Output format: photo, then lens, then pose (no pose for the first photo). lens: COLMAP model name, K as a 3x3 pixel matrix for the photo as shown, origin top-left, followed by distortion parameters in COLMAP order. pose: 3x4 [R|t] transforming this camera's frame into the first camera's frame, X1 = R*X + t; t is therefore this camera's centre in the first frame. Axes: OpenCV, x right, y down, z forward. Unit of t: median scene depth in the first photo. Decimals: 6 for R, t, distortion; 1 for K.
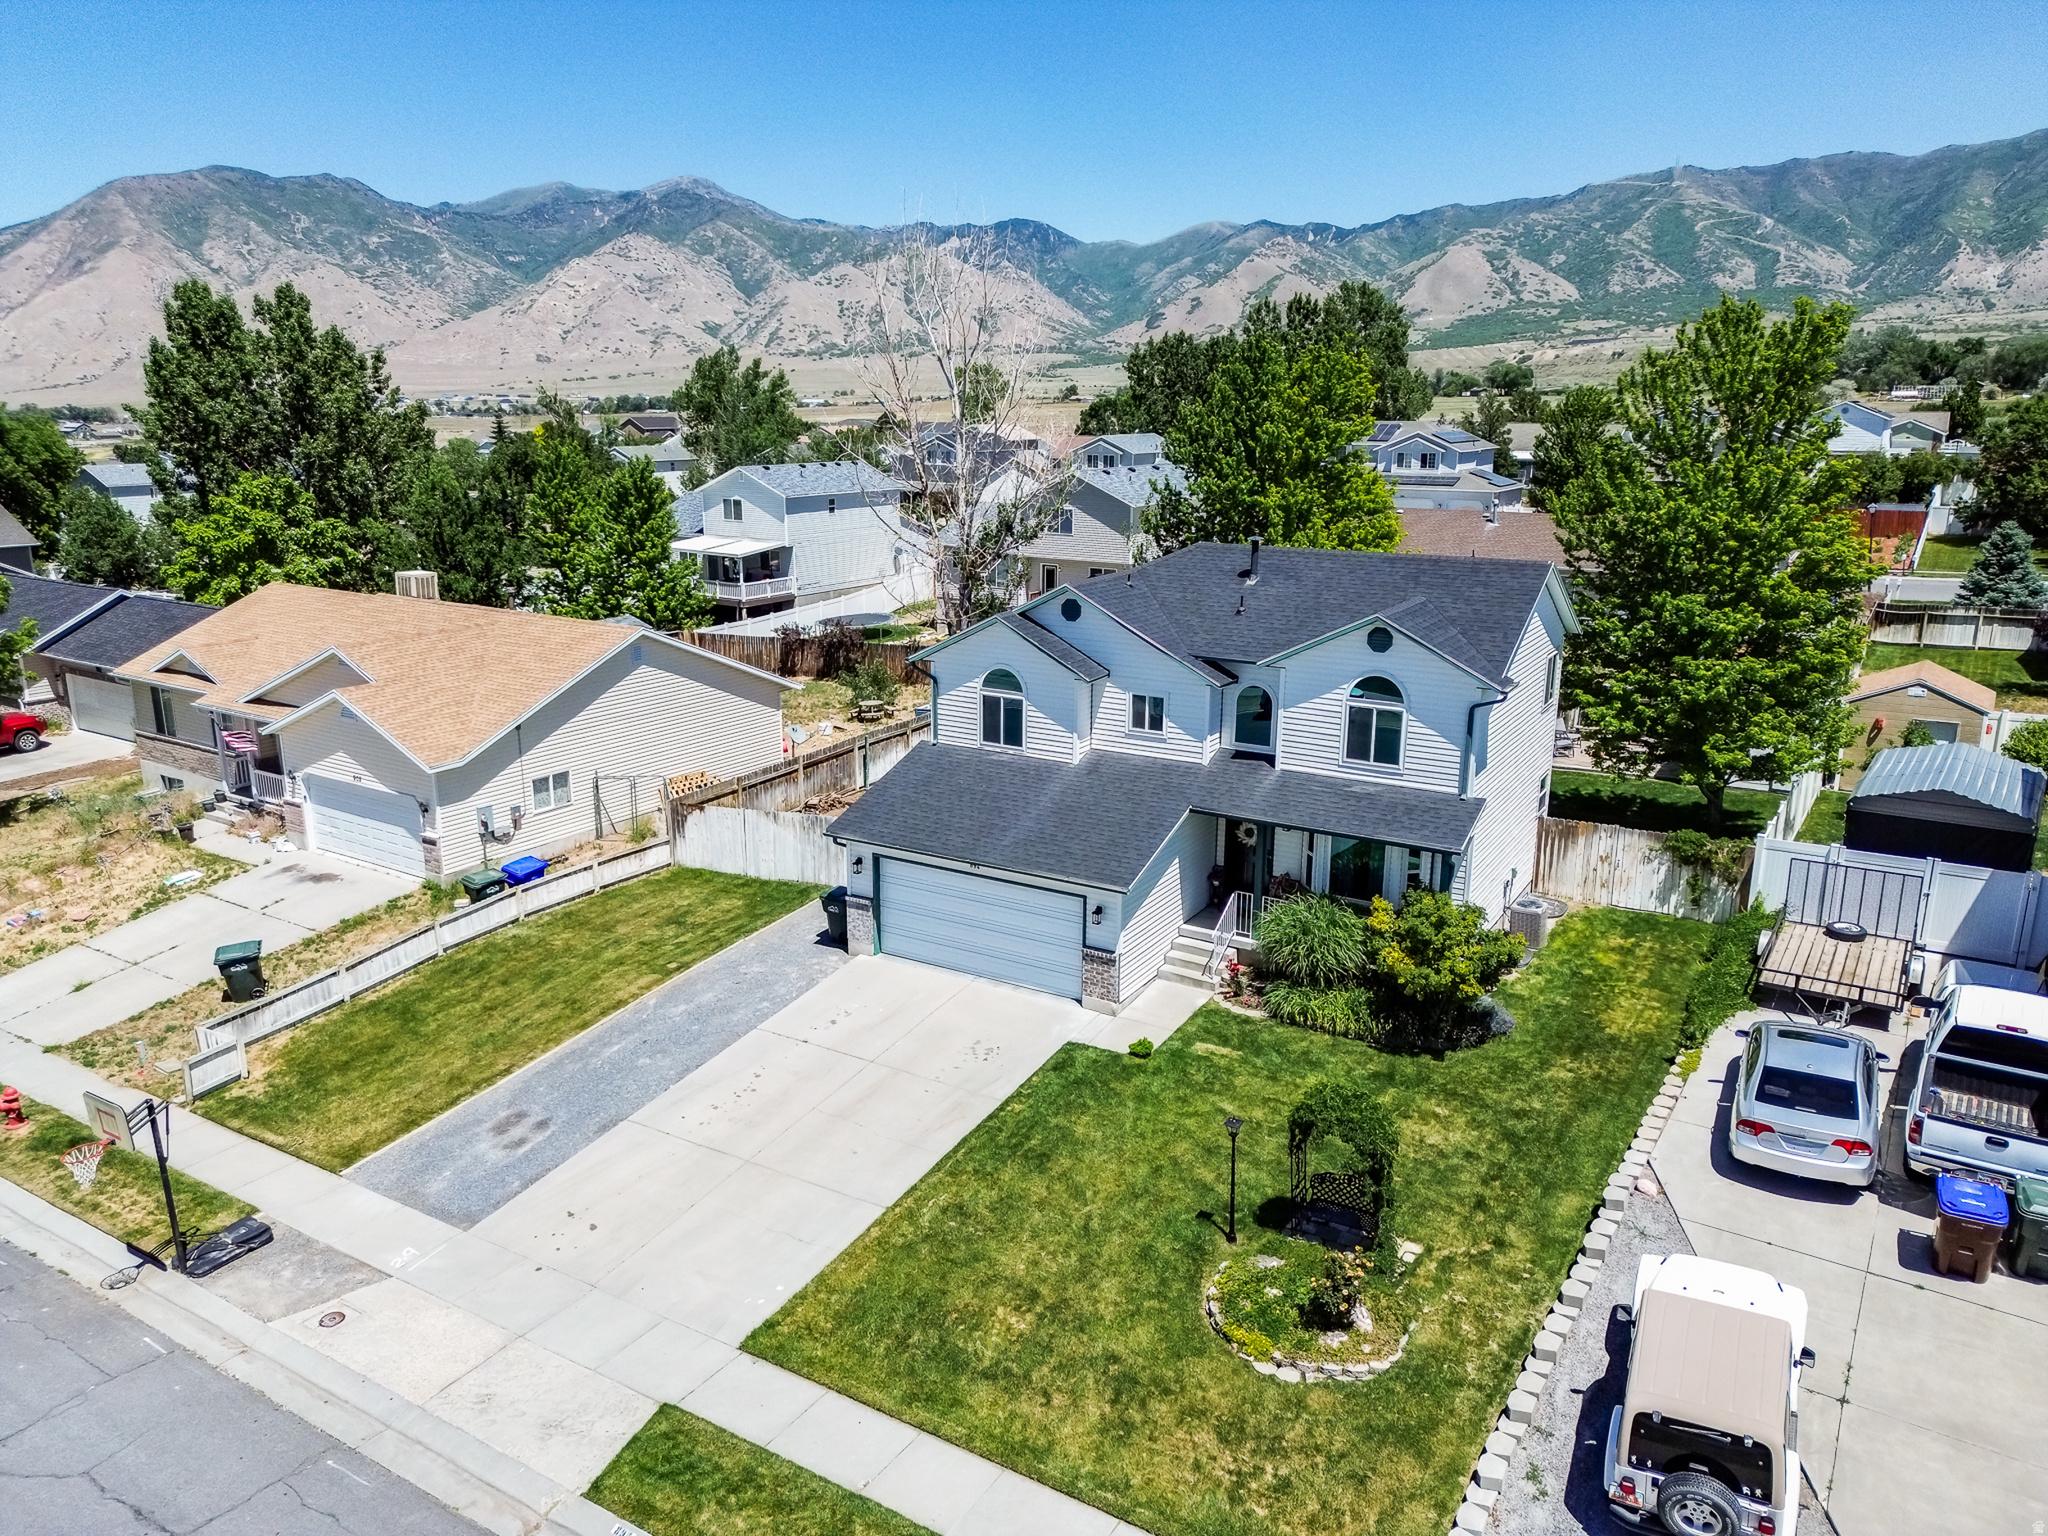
lens RADIAL K [[1445.5, 0, 1020.7], [0, 1445.5, 757.2], [0, 0, 1]] dist [0.062839, -0.053845]
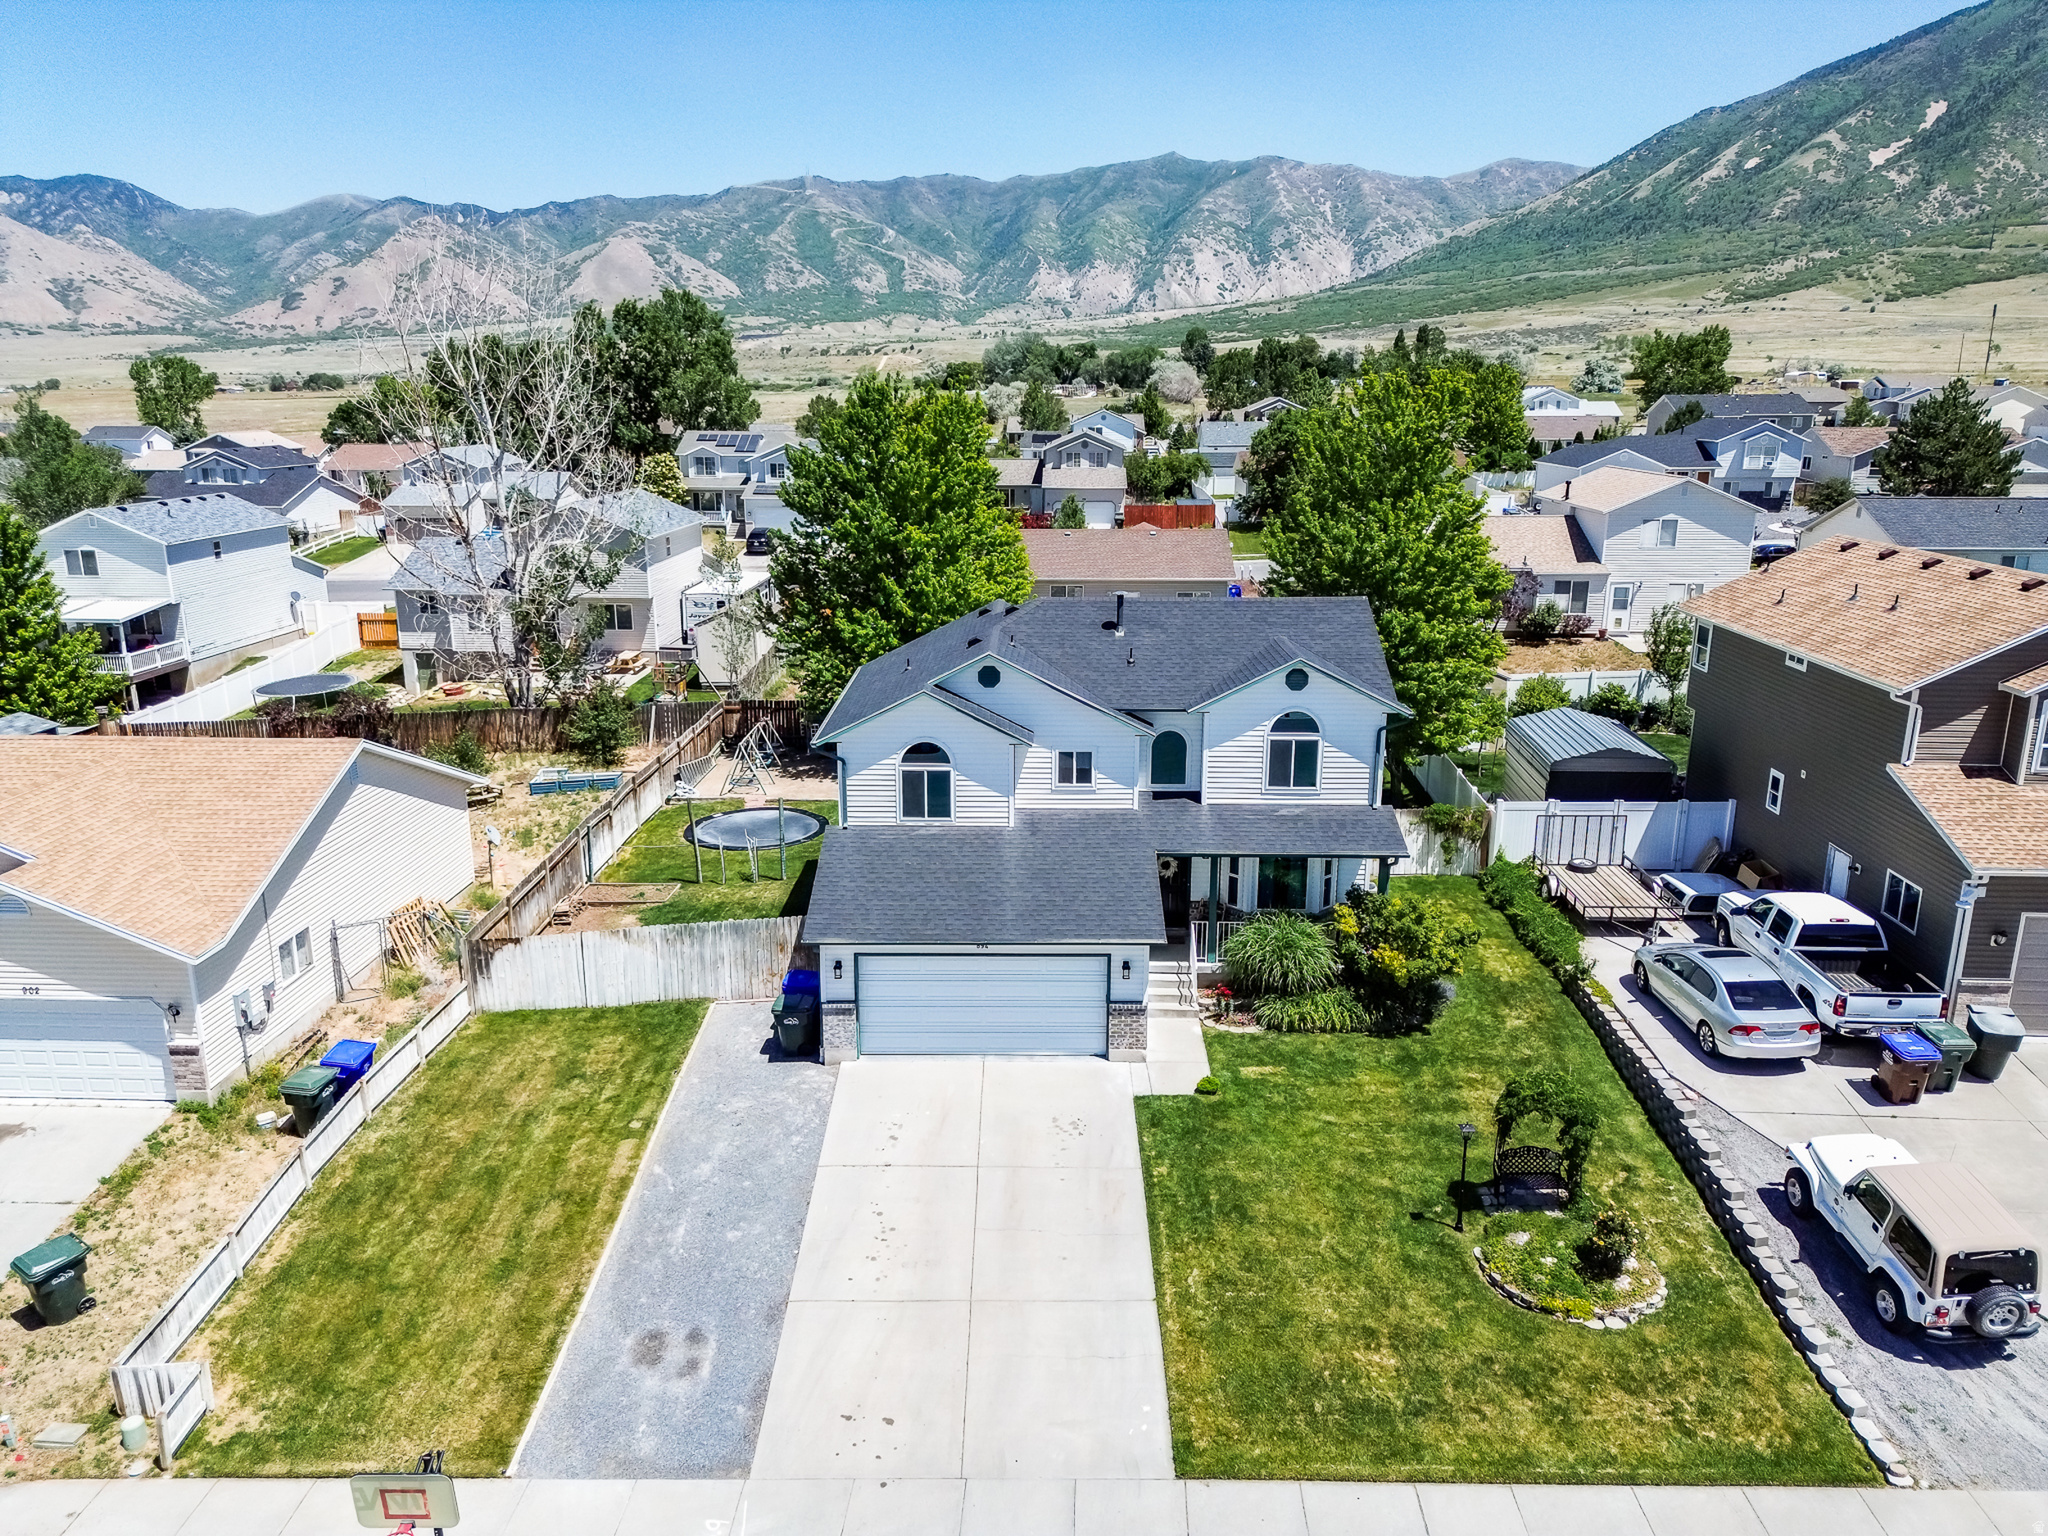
lens RADIAL K [[1445.5, 0, 1020.7], [0, 1445.5, 757.2], [0, 0, 1]] dist [0.062839, -0.053845]
pose [[0.860733, -0.129726, 0.492251, -0.462243], [0.126808, 0.991142, 0.039470, -0.085267], [-0.493010, 0.028449, 0.869558, 0.117358]]
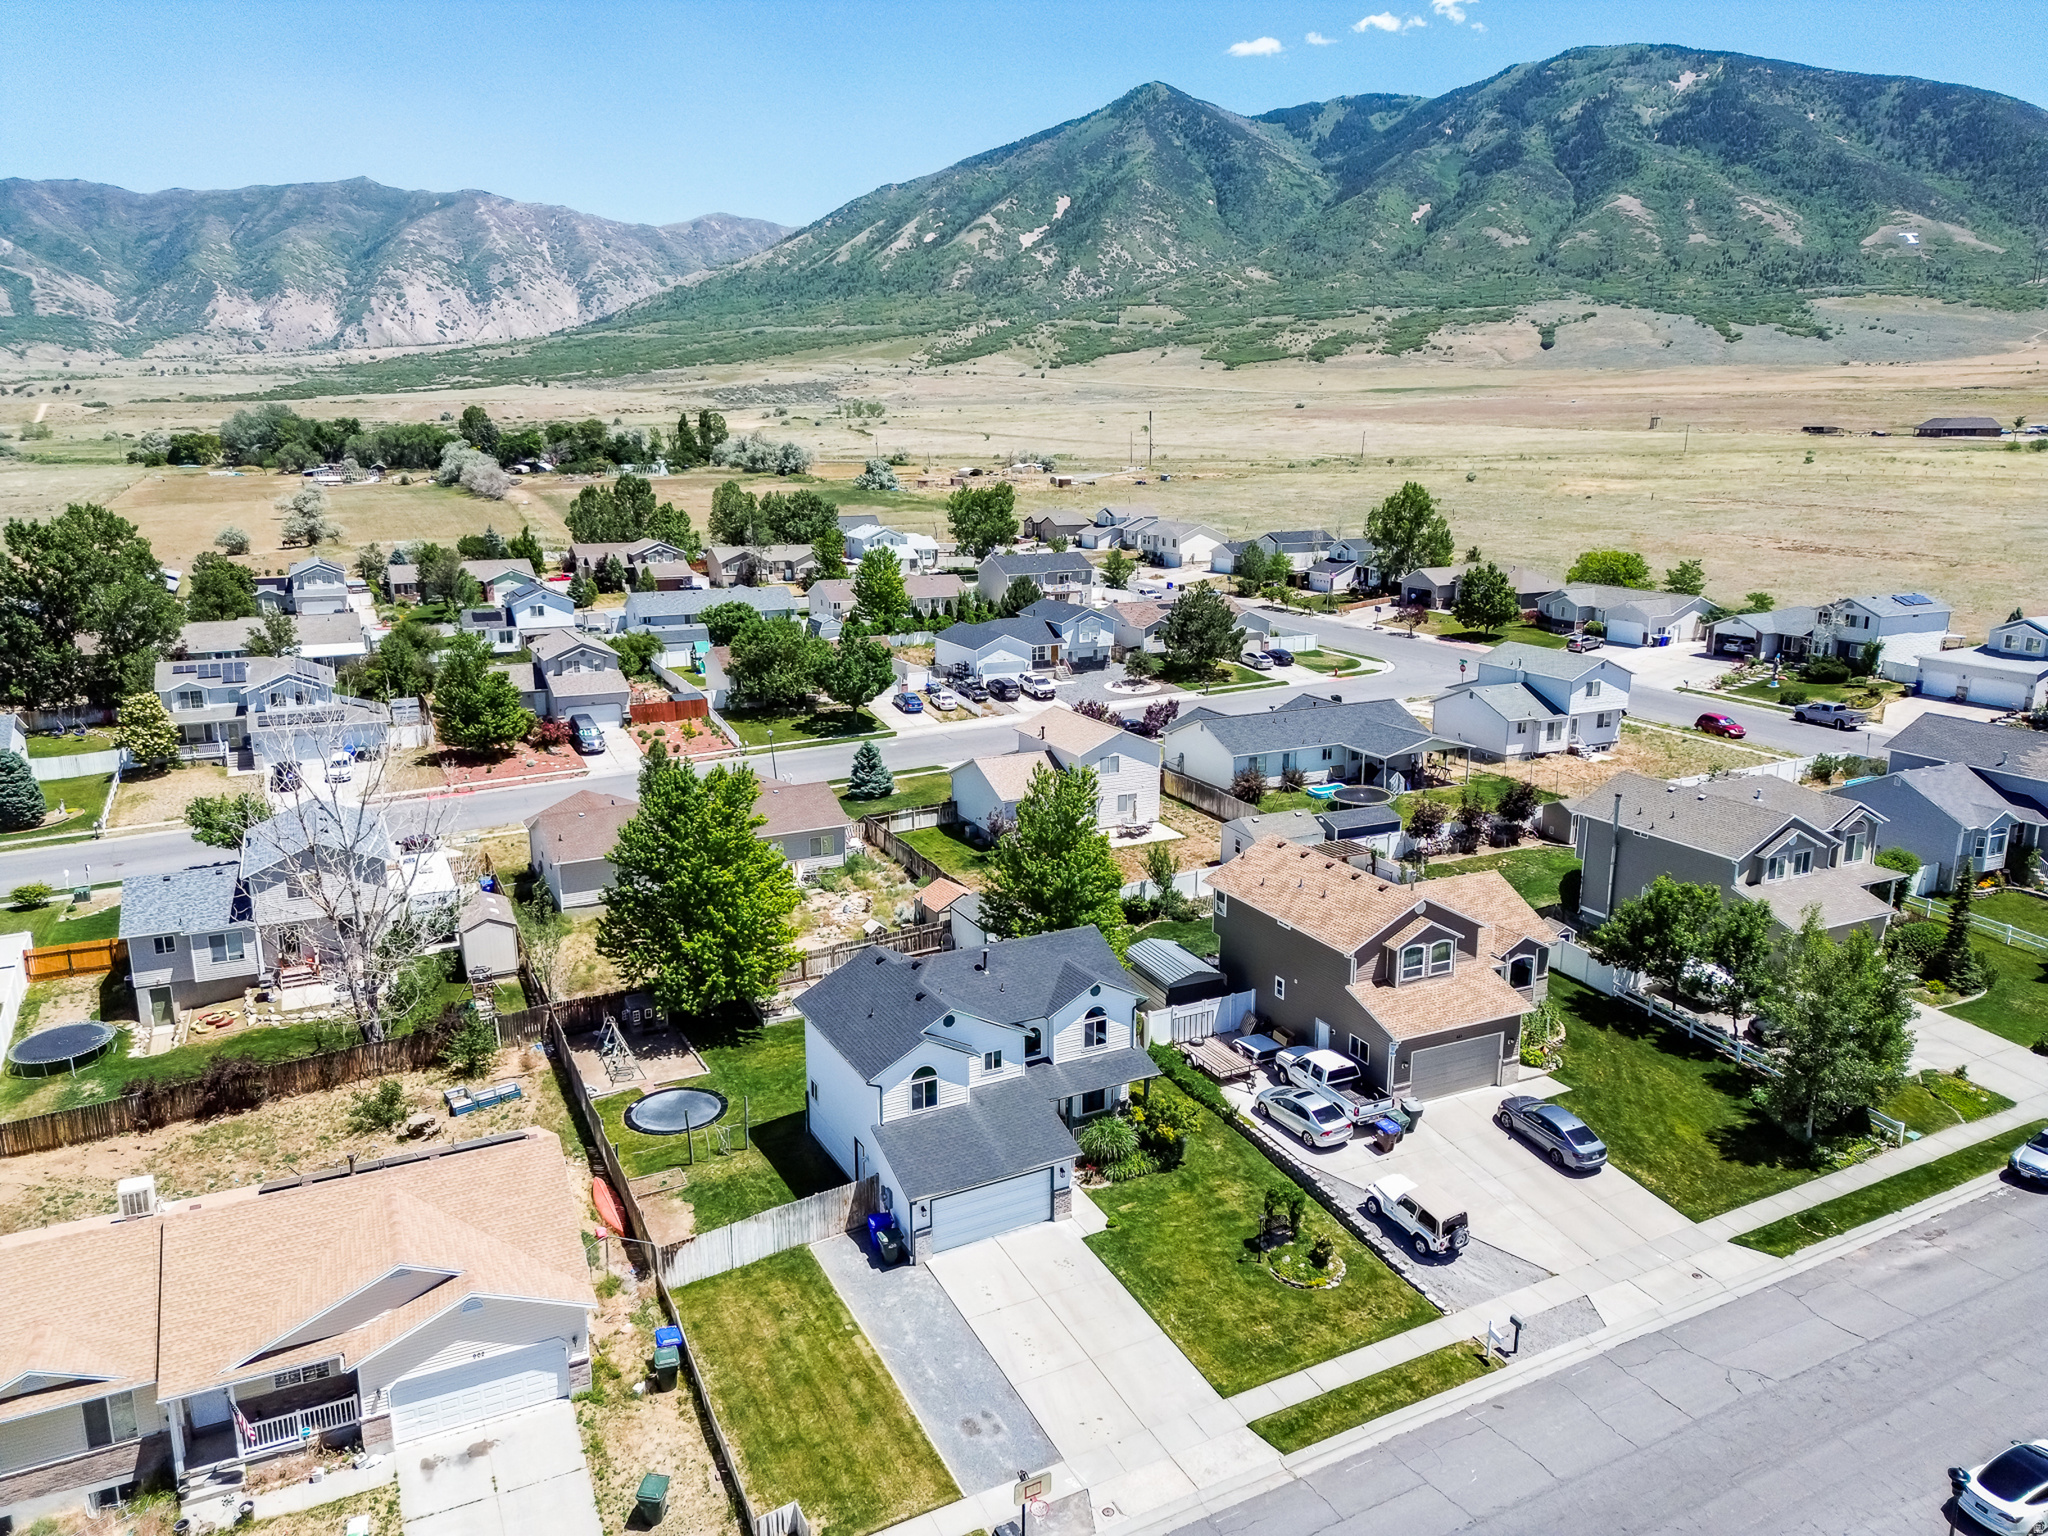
lens RADIAL K [[1445.5, 0, 1020.7], [0, 1445.5, 757.2], [0, 0, 1]] dist [0.062839, -0.053845]
pose [[0.512759, -0.197690, 0.835462, -1.398572], [0.212937, 0.972006, 0.099311, -0.598547], [-0.831706, 0.126978, 0.540501, -0.092296]]
